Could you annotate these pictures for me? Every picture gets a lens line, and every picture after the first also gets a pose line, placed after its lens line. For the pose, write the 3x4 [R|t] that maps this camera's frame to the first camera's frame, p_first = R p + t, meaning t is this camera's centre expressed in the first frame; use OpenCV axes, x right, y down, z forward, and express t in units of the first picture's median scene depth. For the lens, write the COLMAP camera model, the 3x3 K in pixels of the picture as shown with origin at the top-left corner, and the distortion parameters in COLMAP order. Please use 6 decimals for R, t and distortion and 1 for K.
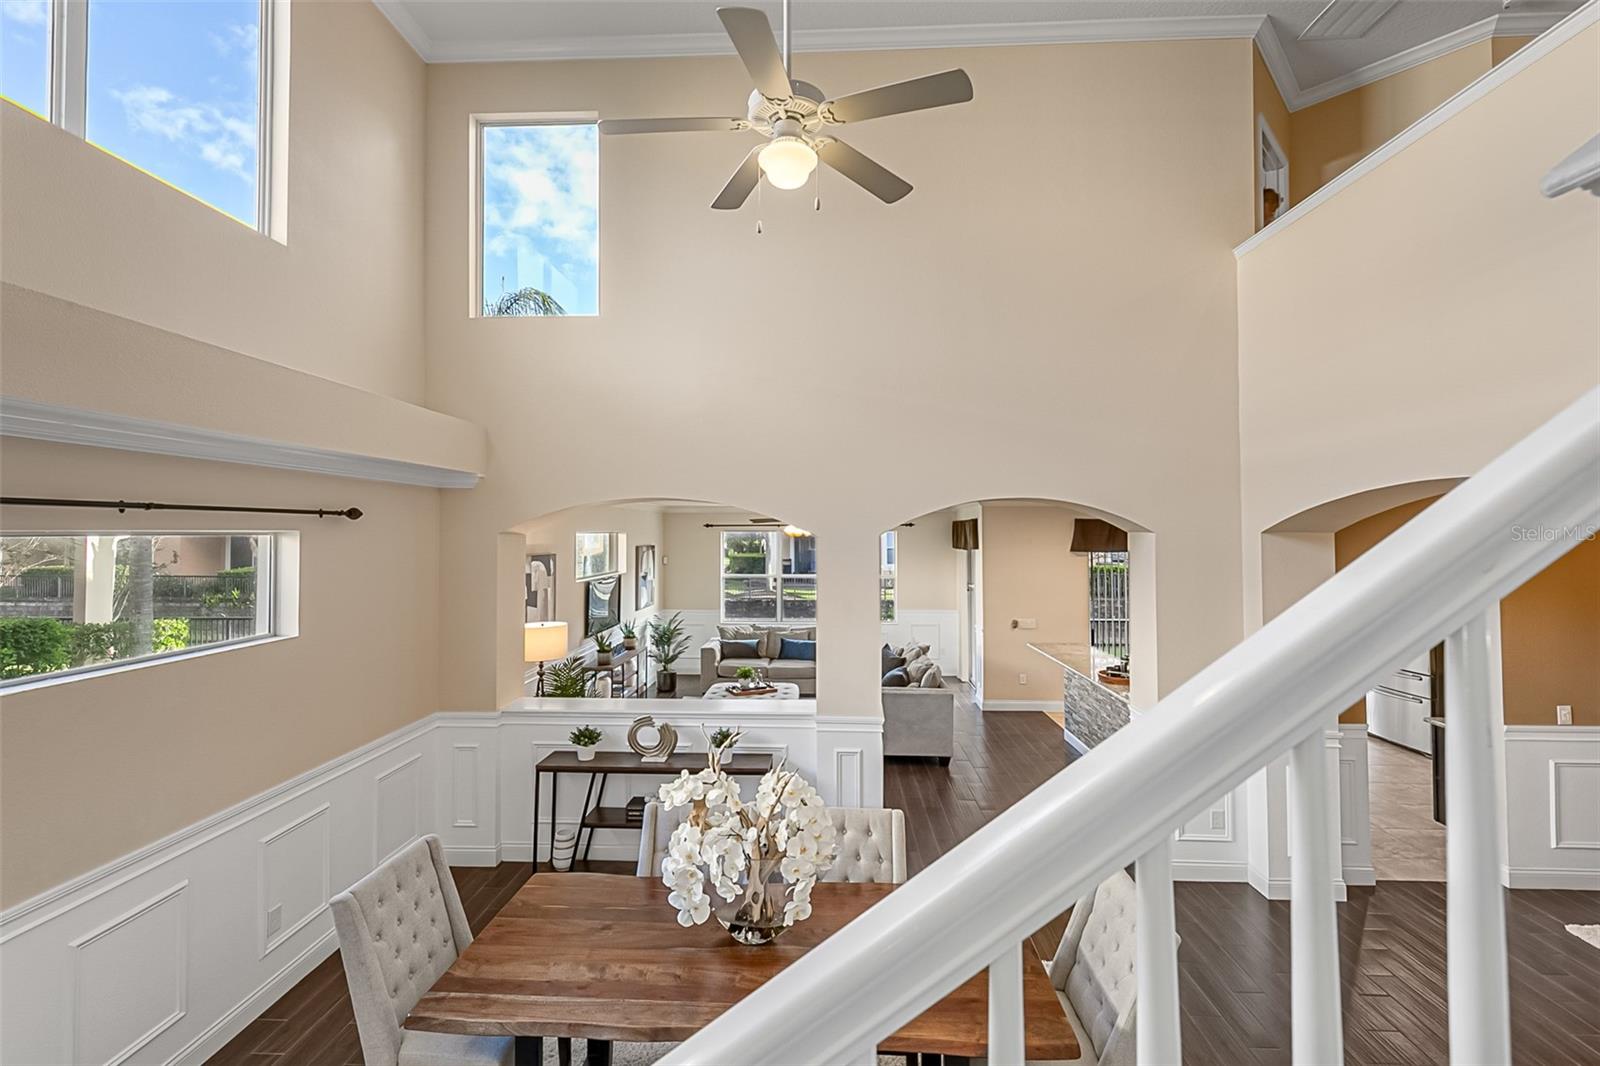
lens RADIAL K [[681.2, 0, 807.9], [0, 681.2, 525.6], [0, 0, 1]] dist [0.036358, 0.000198]
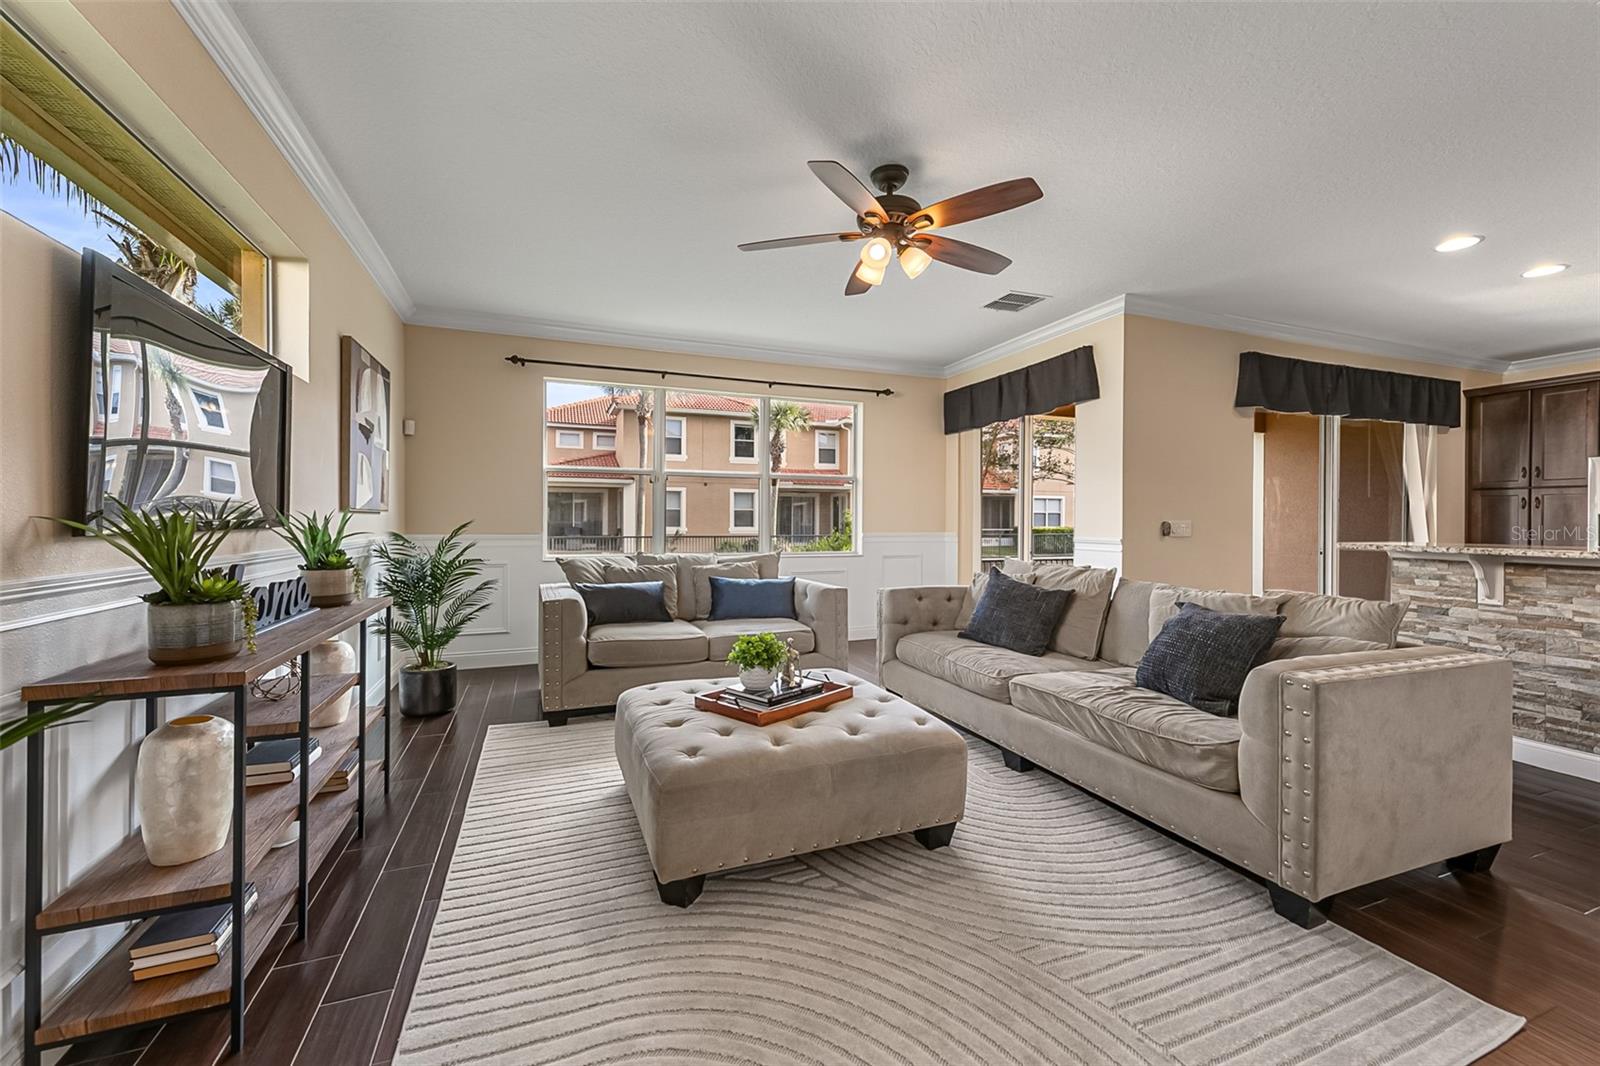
lens RADIAL K [[609.5, 0, 797.9], [0, 609.5, 522.1], [0, 0, 1]] dist [0.013951, 0.000002]
pose [[0.910071, 0.006124, 0.414406, -0.186198], [-0.012258, 0.999851, 0.012143, 0.139912], [-0.414270, -0.016131, 0.910011, 0.675081]]
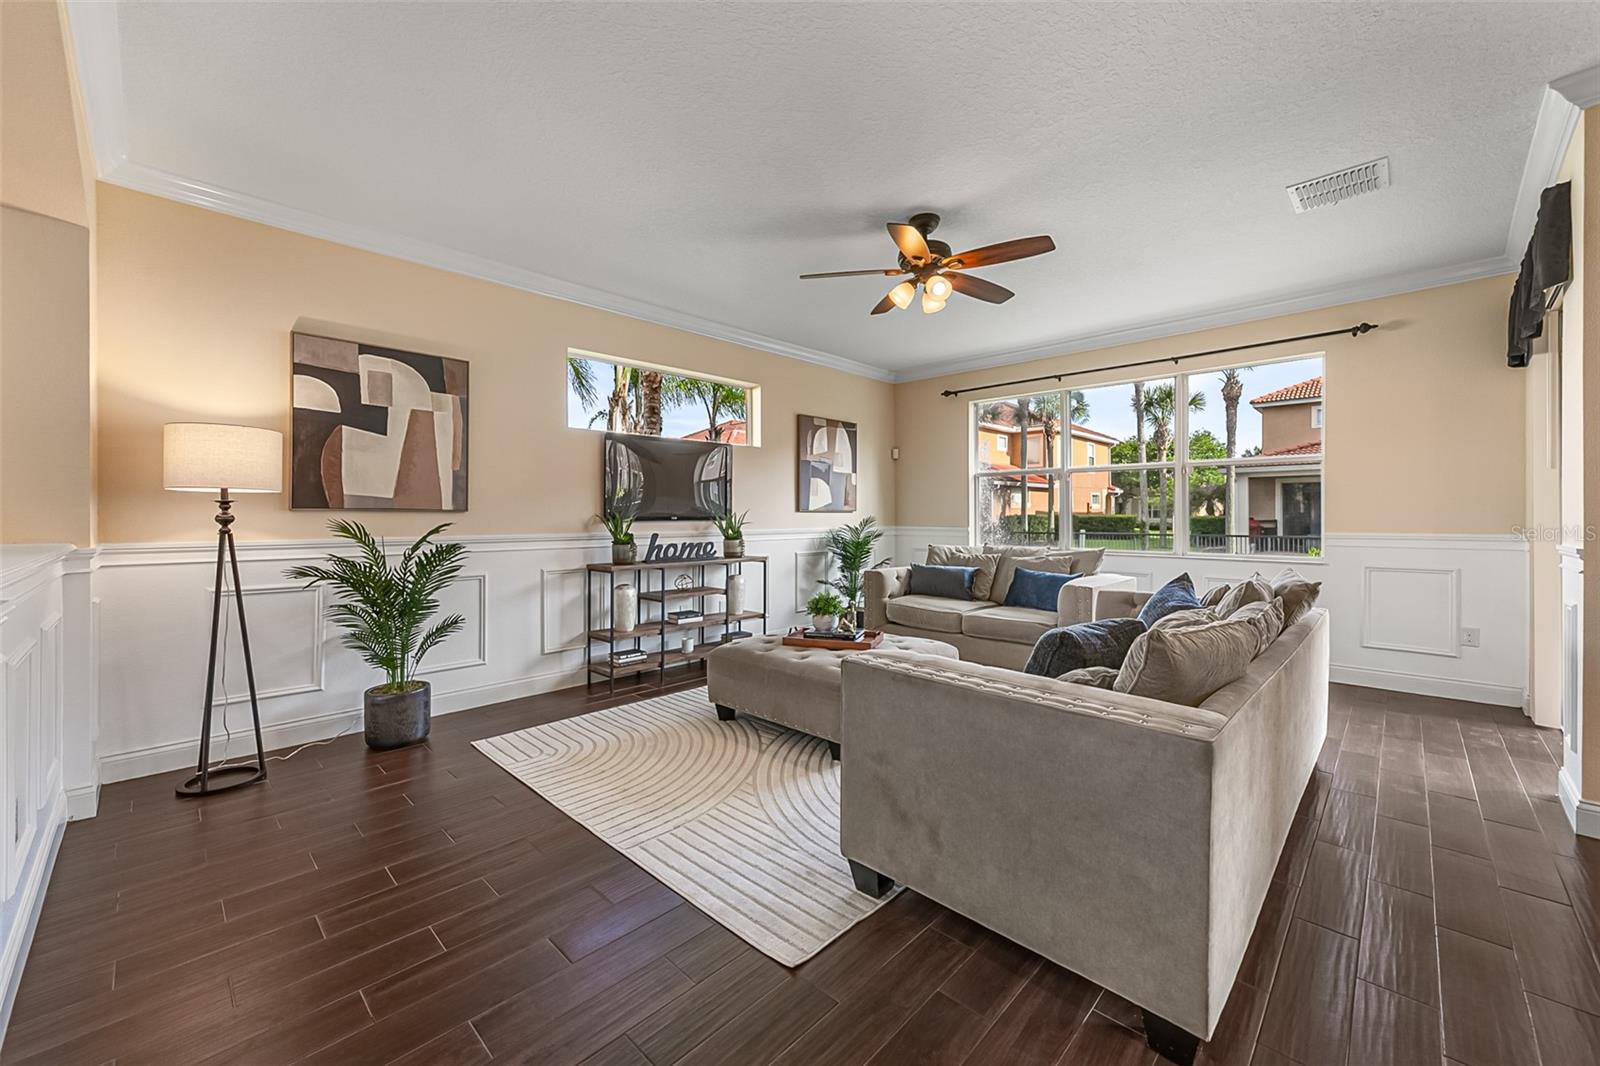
lens RADIAL K [[634.1, 0, 812.9], [0, 634.1, 515.8], [0, 0, 1]] dist [0.000483, -0.000044]
pose [[0.759716, 0.002817, -0.650249, 0.184701], [0.006536, 0.999907, 0.011968, 0.137483], [0.650222, -0.013342, 0.759627, 0.607732]]
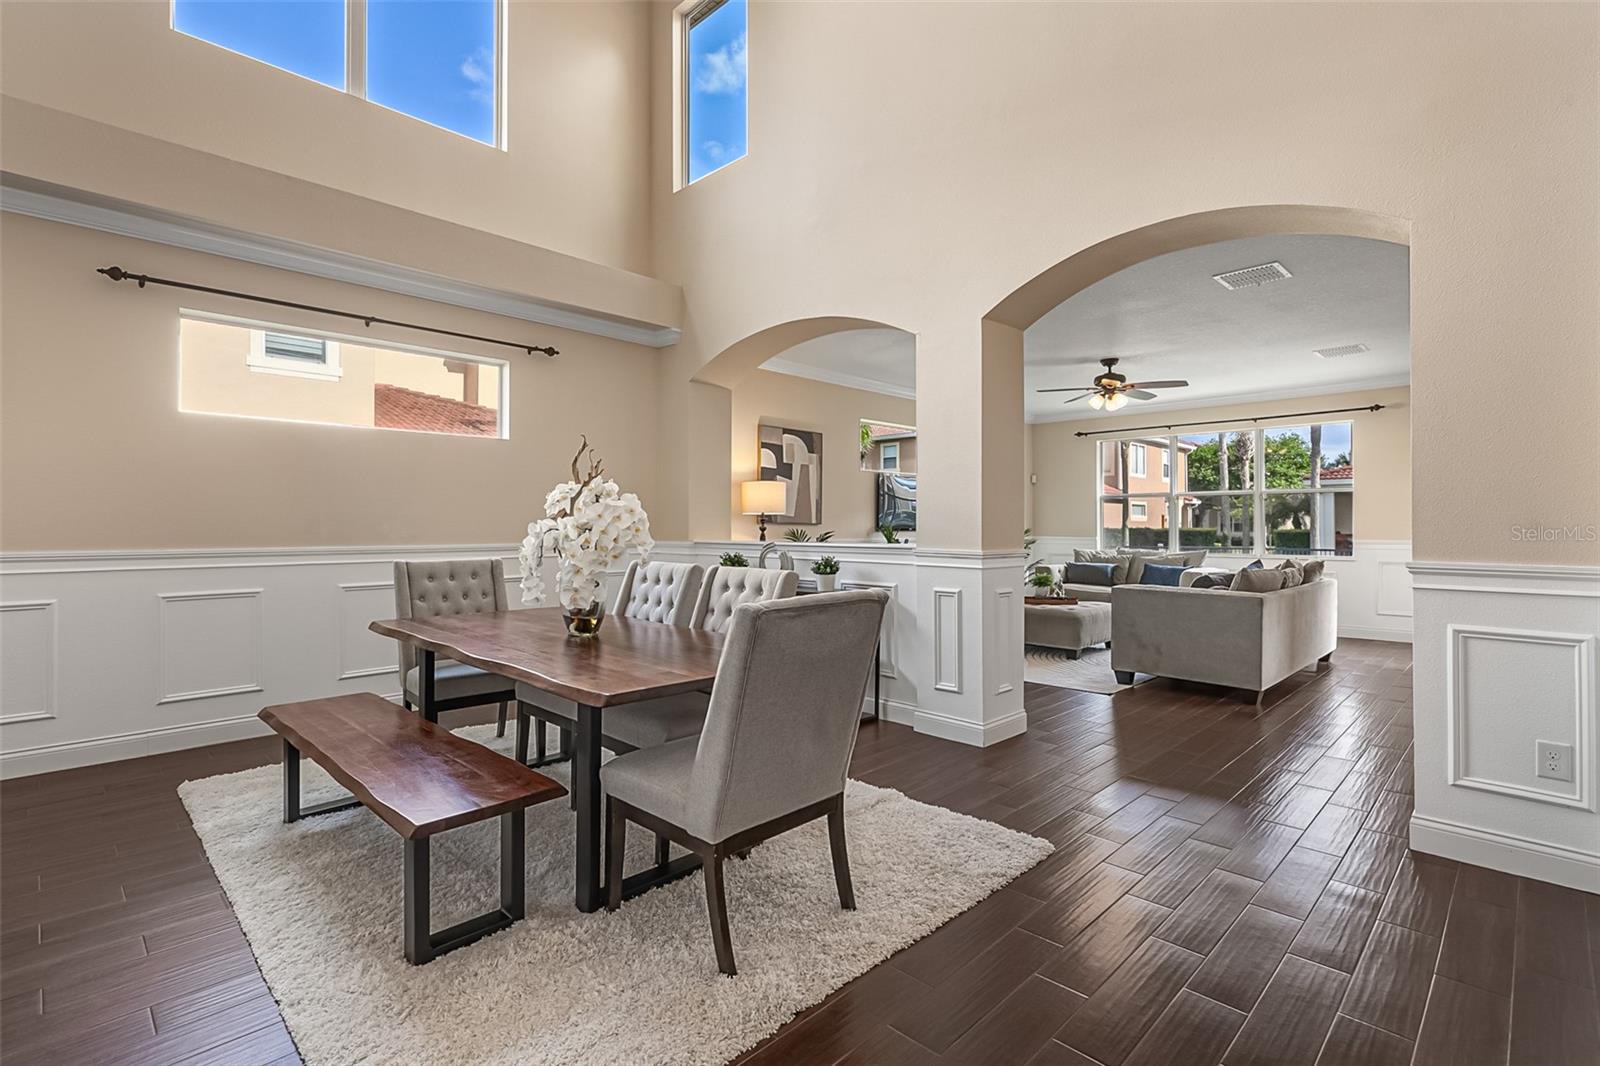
lens RADIAL K [[760.9, 0, 807.9], [0, 760.9, 522.4], [0, 0, 1]] dist [-0.002929, -0.000059]
pose [[0.747986, 0.000100, -0.663715, 0.284488], [0.003563, 0.999985, 0.004166, 0.132377], [0.663705, -0.005481, 0.747974, 0.117979]]
